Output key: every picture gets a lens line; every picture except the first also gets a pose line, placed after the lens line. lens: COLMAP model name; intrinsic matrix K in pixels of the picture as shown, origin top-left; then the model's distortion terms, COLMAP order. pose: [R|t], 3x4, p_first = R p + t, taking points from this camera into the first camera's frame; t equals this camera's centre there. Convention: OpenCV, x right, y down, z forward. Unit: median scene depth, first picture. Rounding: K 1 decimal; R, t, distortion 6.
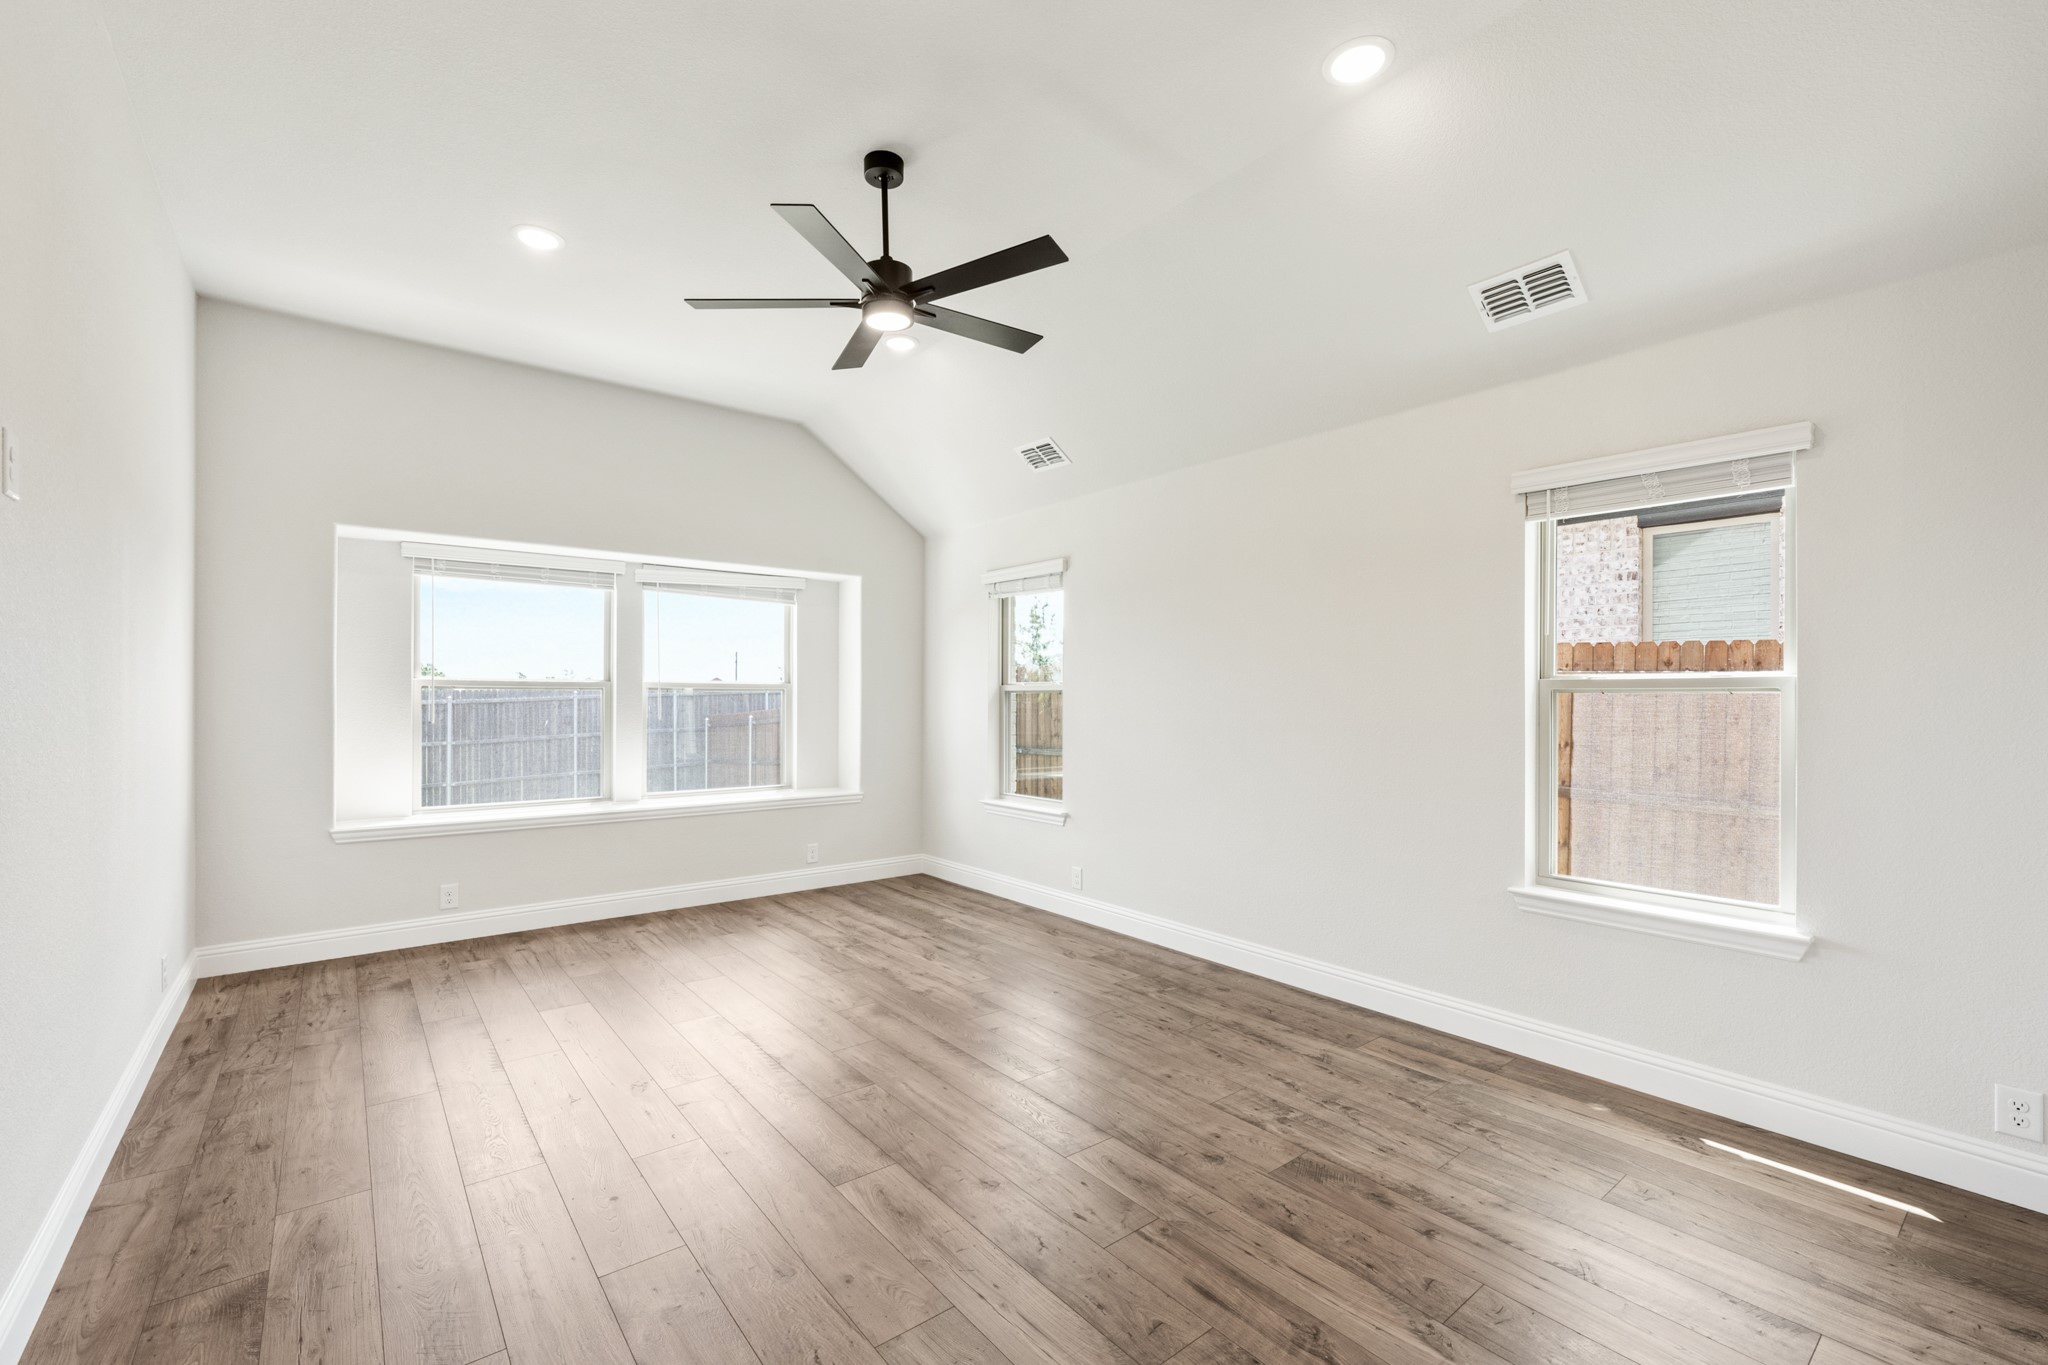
lens RADIAL K [[847.2, 0, 976.1], [0, 847.2, 684.5], [0, 0, 1]] dist [-0.001019, 0.000056]
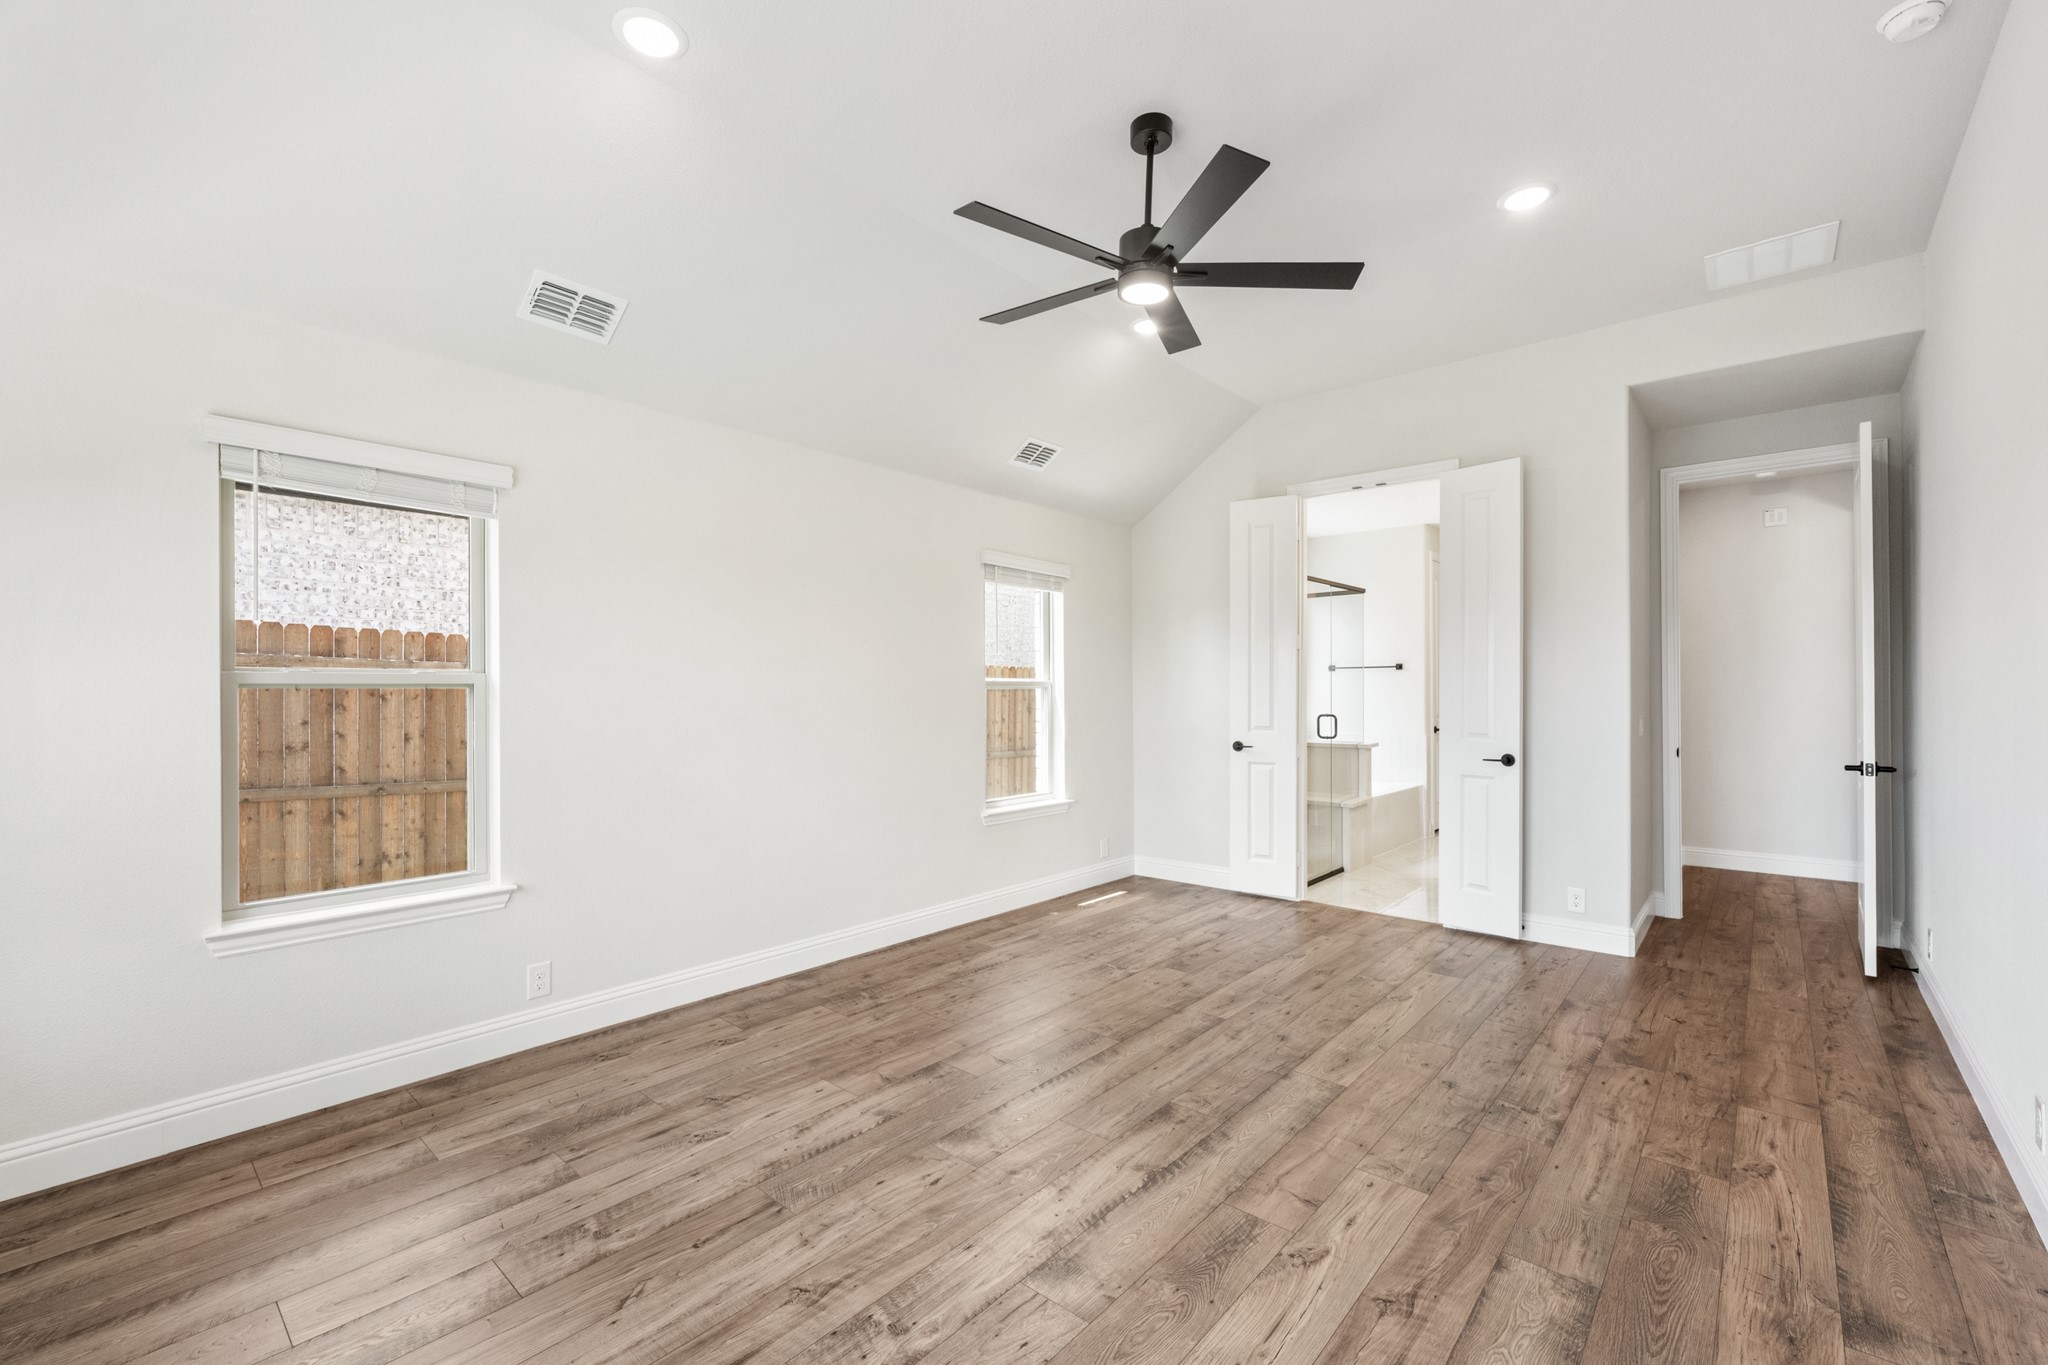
lens RADIAL K [[862.4, 0, 1024.0], [0, 862.4, 682.5], [0, 0, 1]] dist [-0.000717, 0.000264]
pose [[-0.200739, 0.006773, 0.979621, -0.710784], [-0.010381, 0.999905, -0.009040, 0.006816], [-0.979590, -0.011984, -0.200650, 0.929895]]
